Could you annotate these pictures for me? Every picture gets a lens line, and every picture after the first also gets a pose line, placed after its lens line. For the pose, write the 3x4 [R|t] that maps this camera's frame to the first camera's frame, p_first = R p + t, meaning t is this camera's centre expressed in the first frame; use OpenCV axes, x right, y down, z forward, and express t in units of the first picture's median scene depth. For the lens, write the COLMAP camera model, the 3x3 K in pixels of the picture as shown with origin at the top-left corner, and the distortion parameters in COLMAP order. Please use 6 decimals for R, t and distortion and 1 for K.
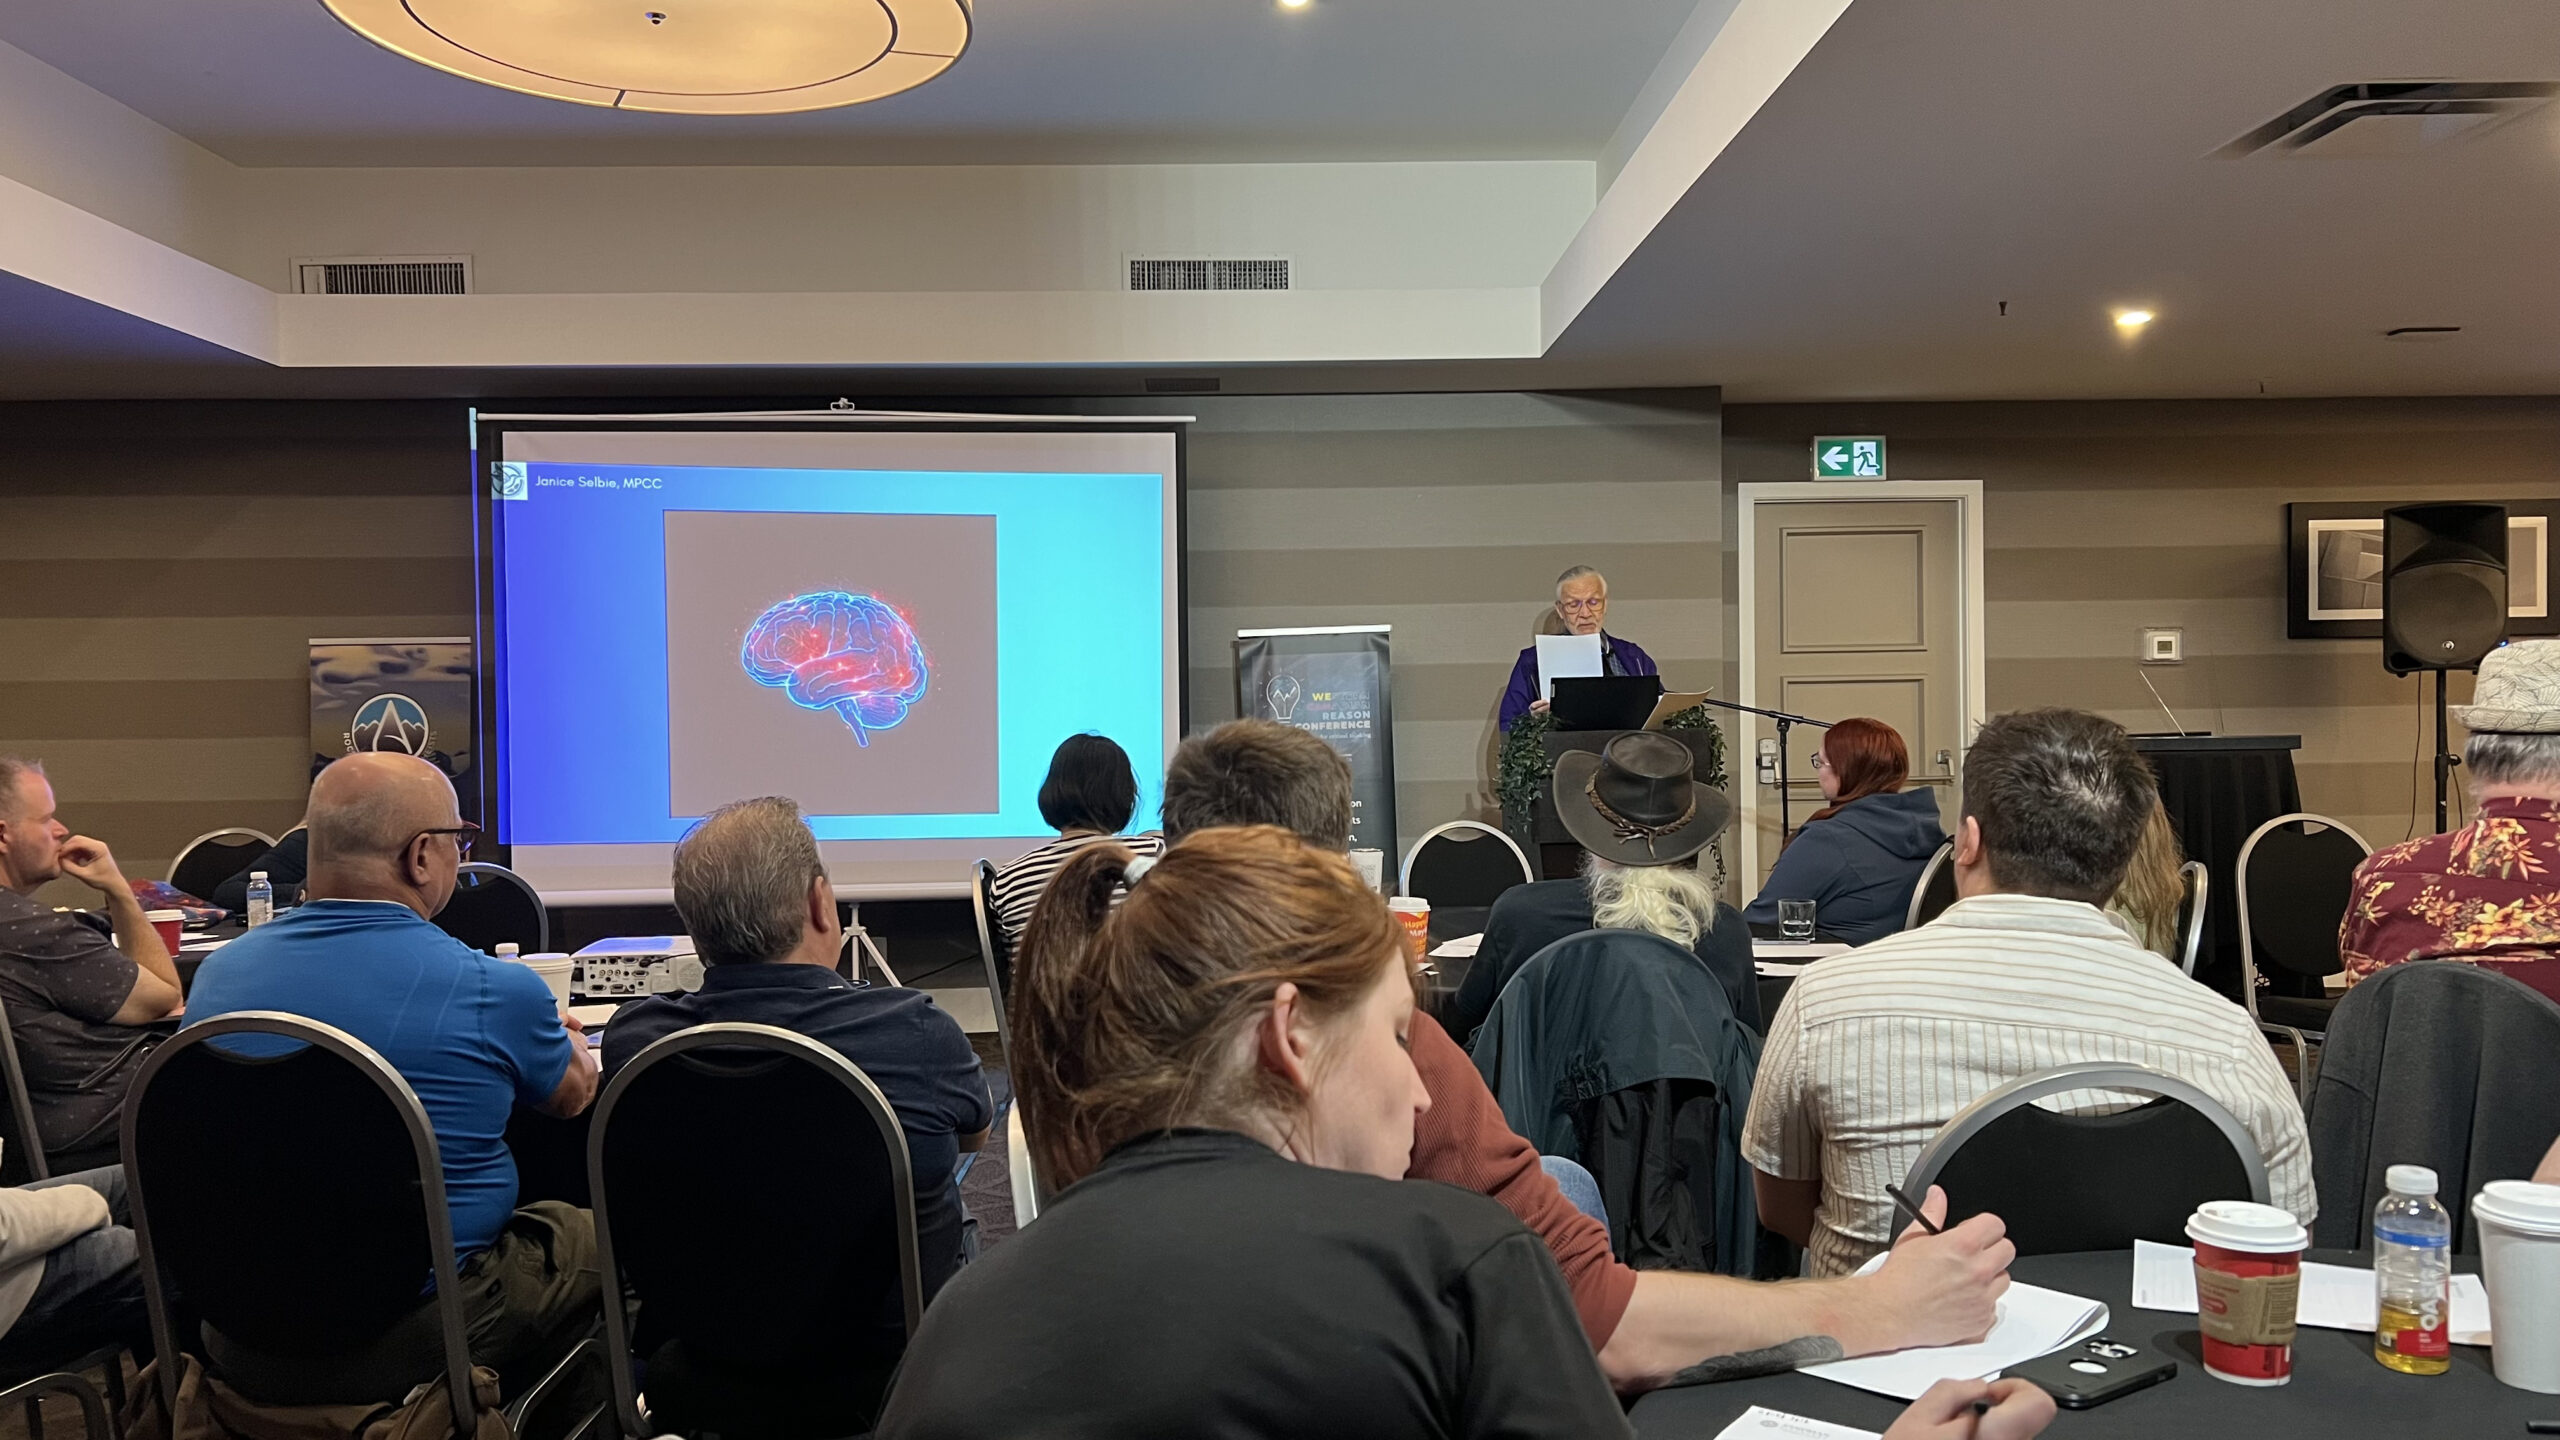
lens RADIAL K [[1917.3, 0, 1285.2], [0, 1917.3, 736.4], [0, 0, 1]] dist [0.062643, -0.068036]
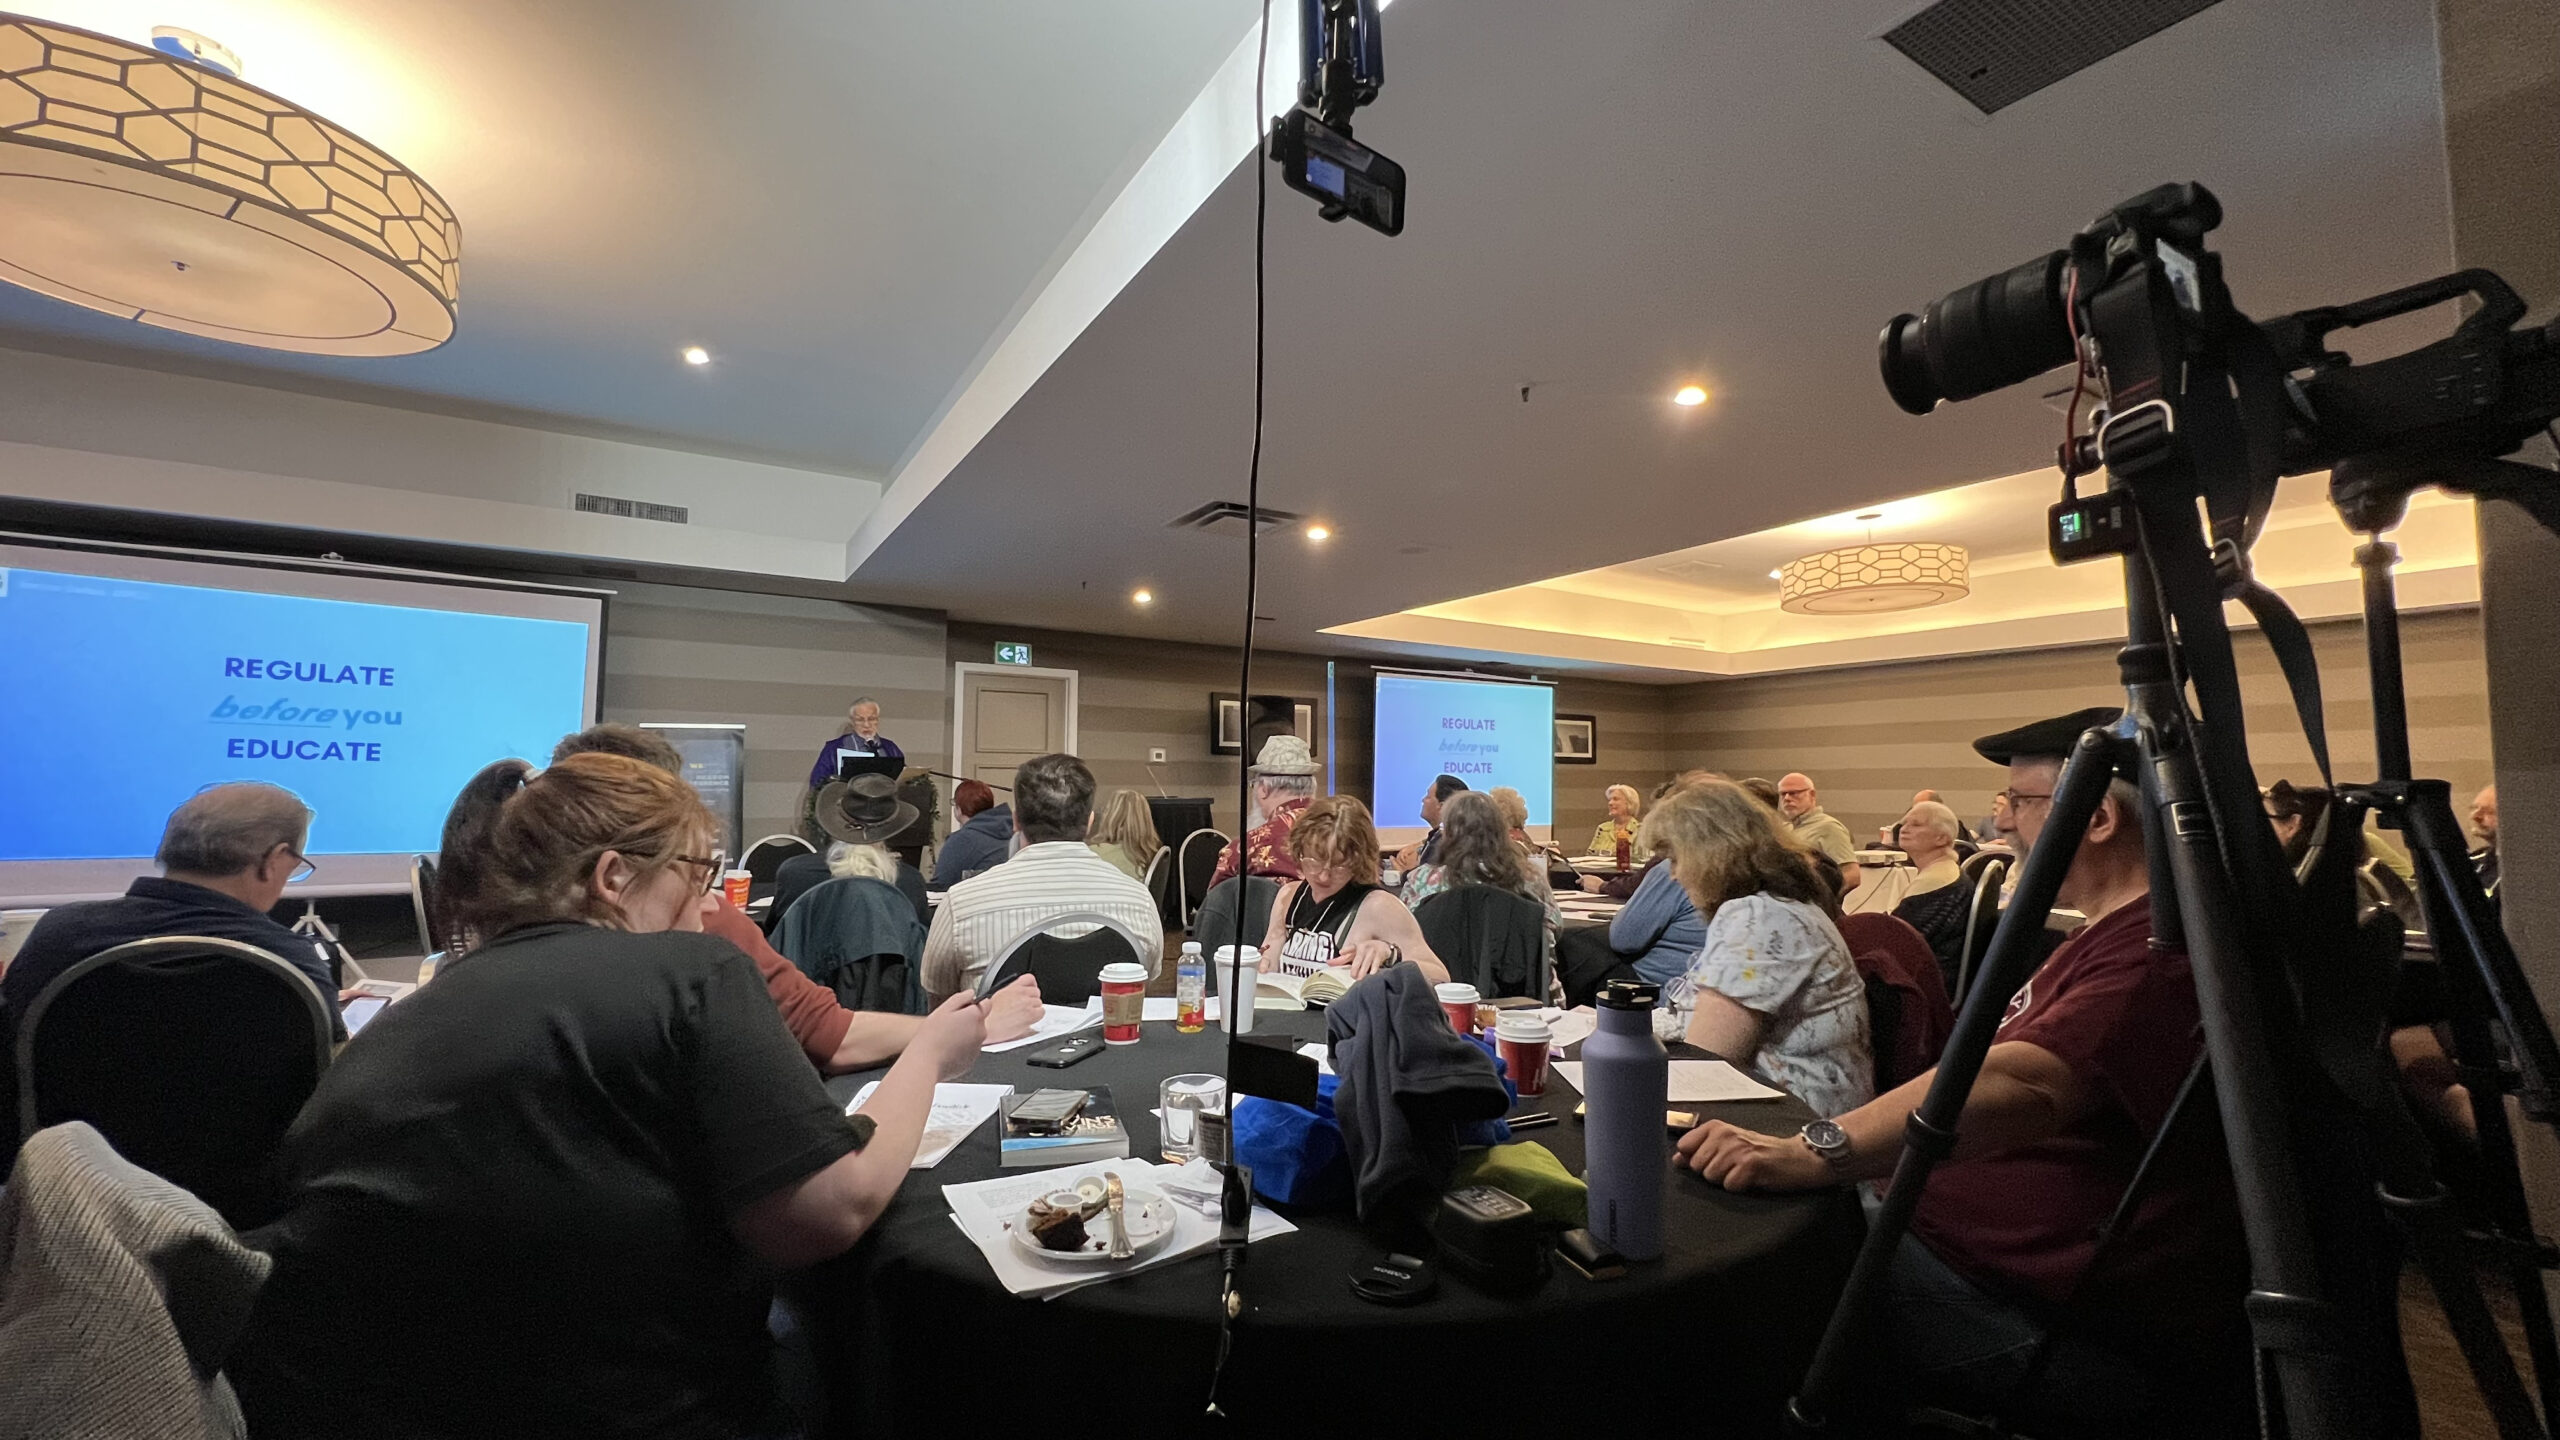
lens RADIAL K [[1021.0, 0, 1281.3], [0, 1021.0, 718.1], [0, 0, 1]] dist [-0.002801, 0.001083]
pose [[0.862457, 0.053963, 0.503245, 0.009398], [-0.009389, 0.995835, -0.090693, 0.013543], [-0.506043, 0.073494, 0.859371, -0.025896]]
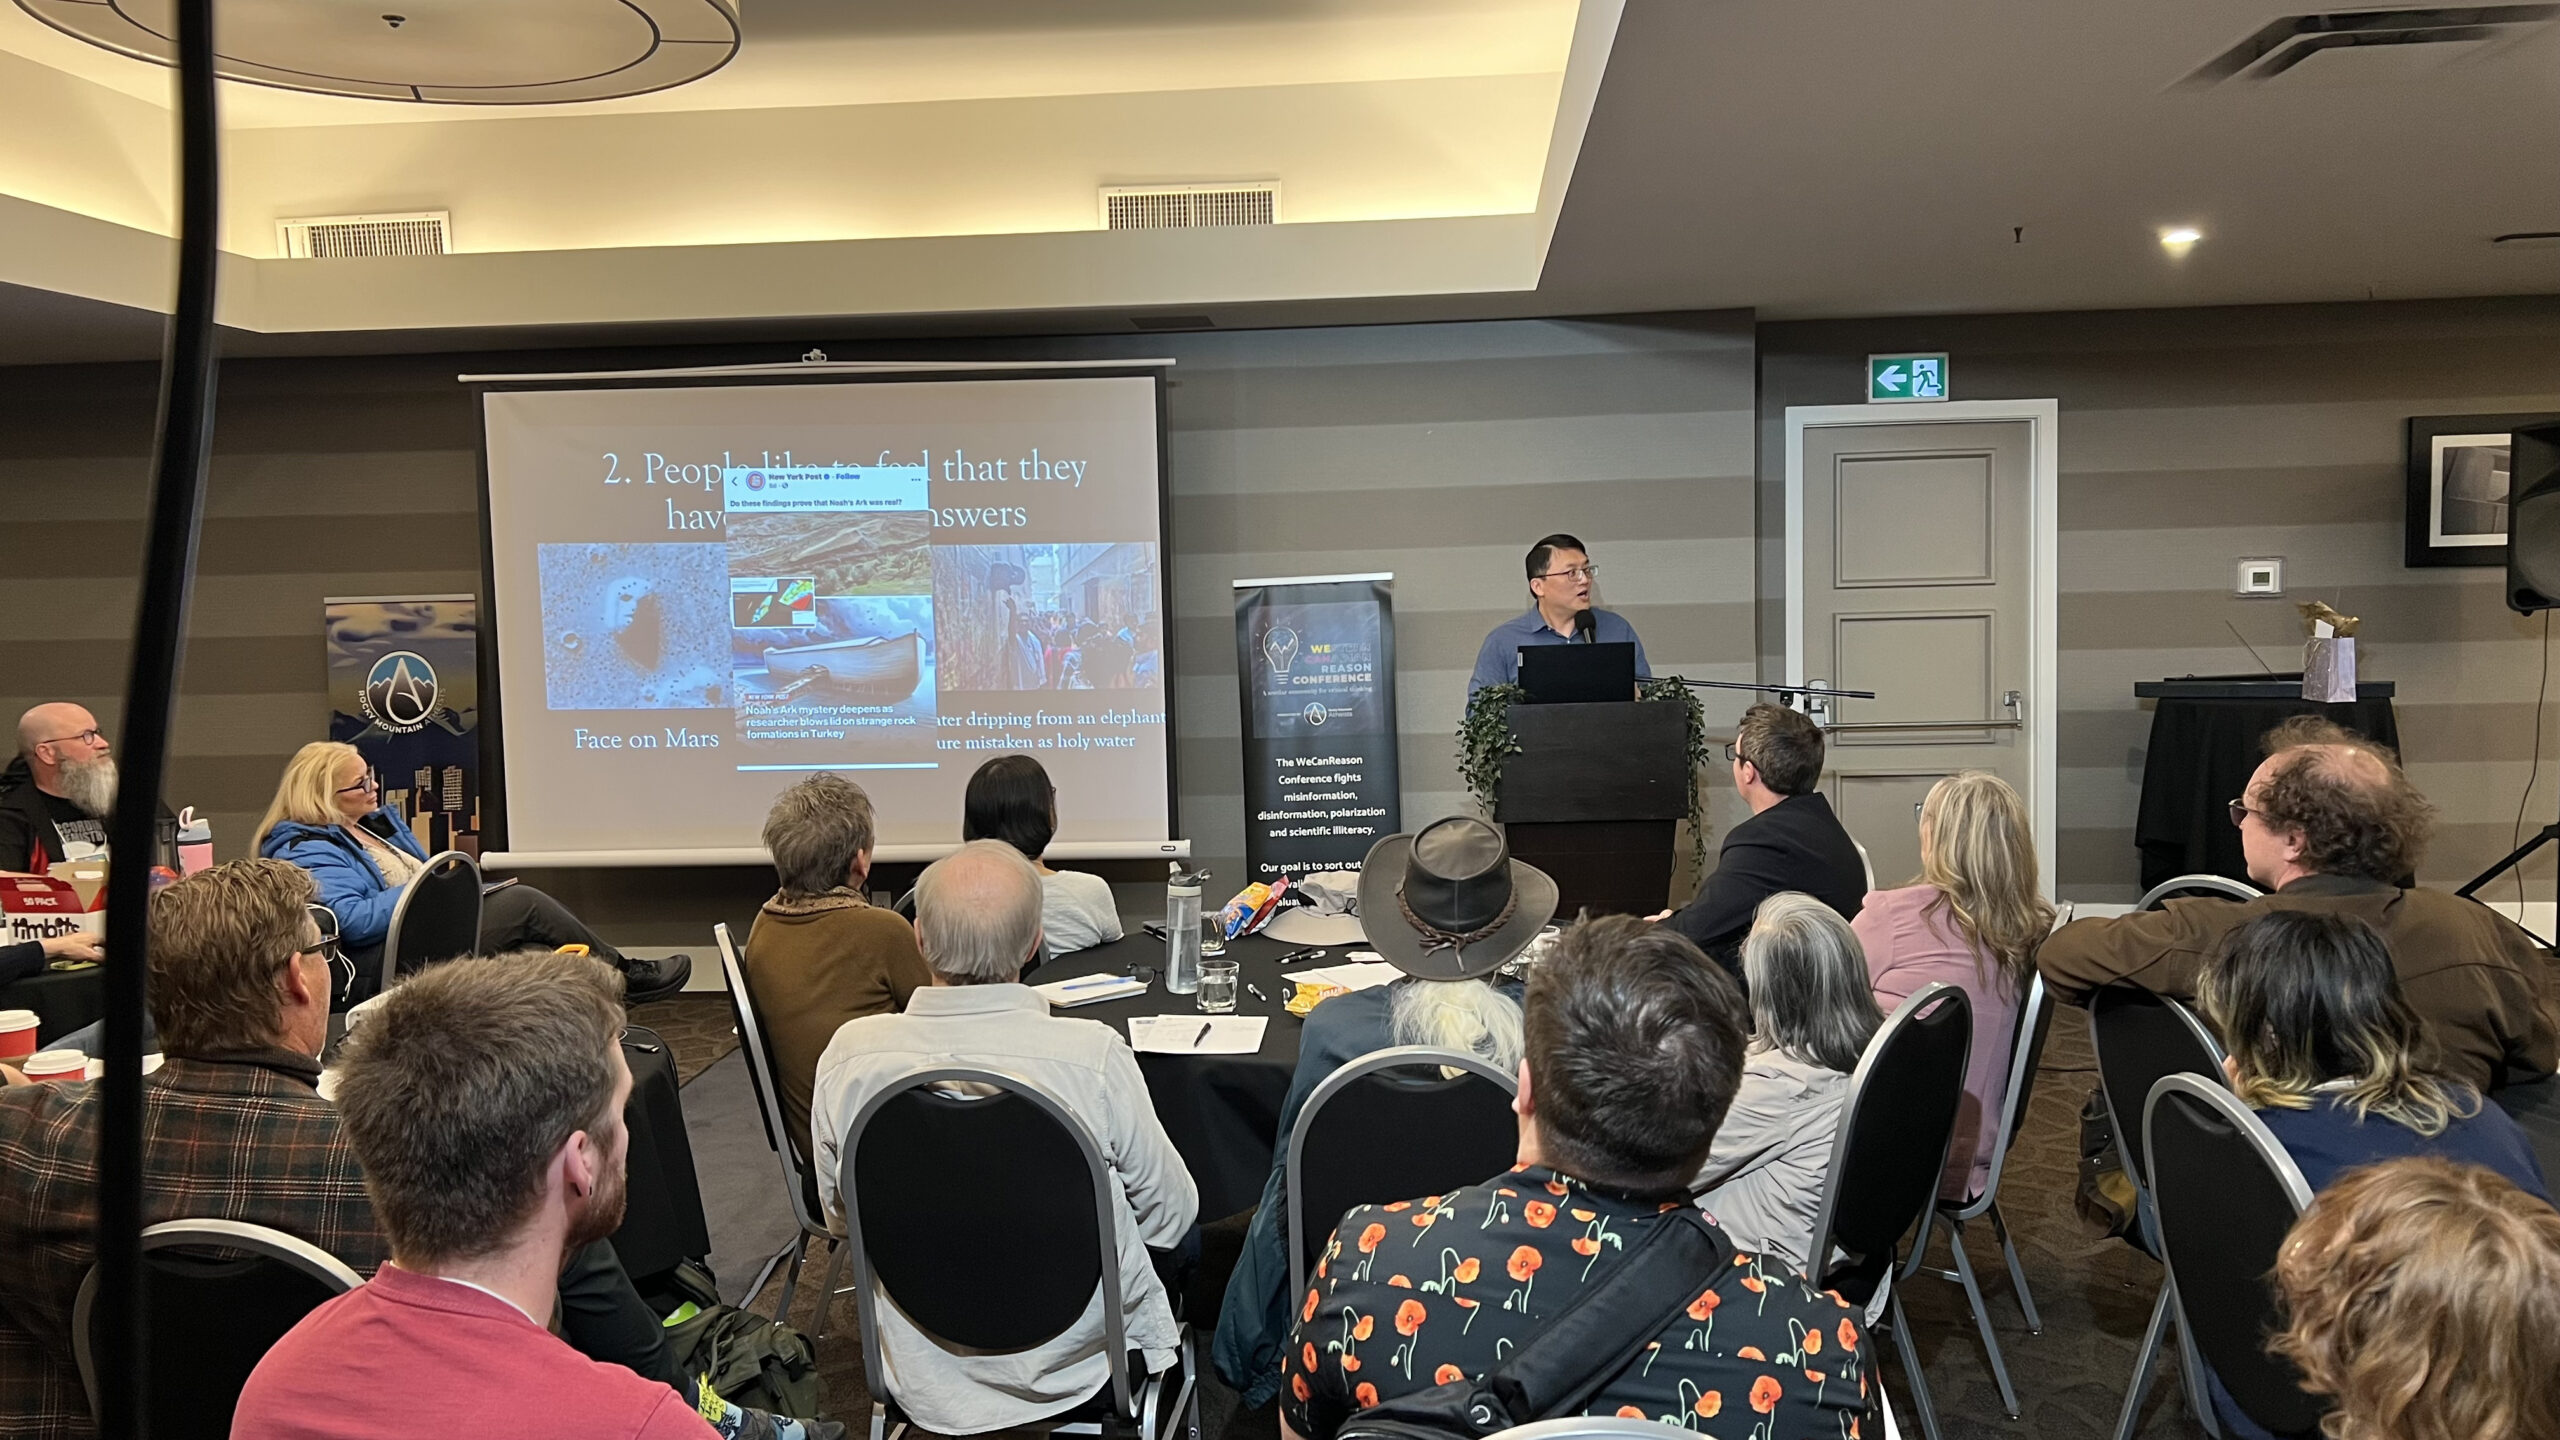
lens RADIAL K [[1917.3, 0, 1282.2], [0, 1917.3, 738.6], [0, 0, 1]] dist [0.062643, -0.068036]
pose [[0.994430, -0.001415, -0.105394, 0.100552], [0.008860, 0.997493, 0.070209, -0.043276], [0.105031, -0.070752, 0.991949, 0.042851]]
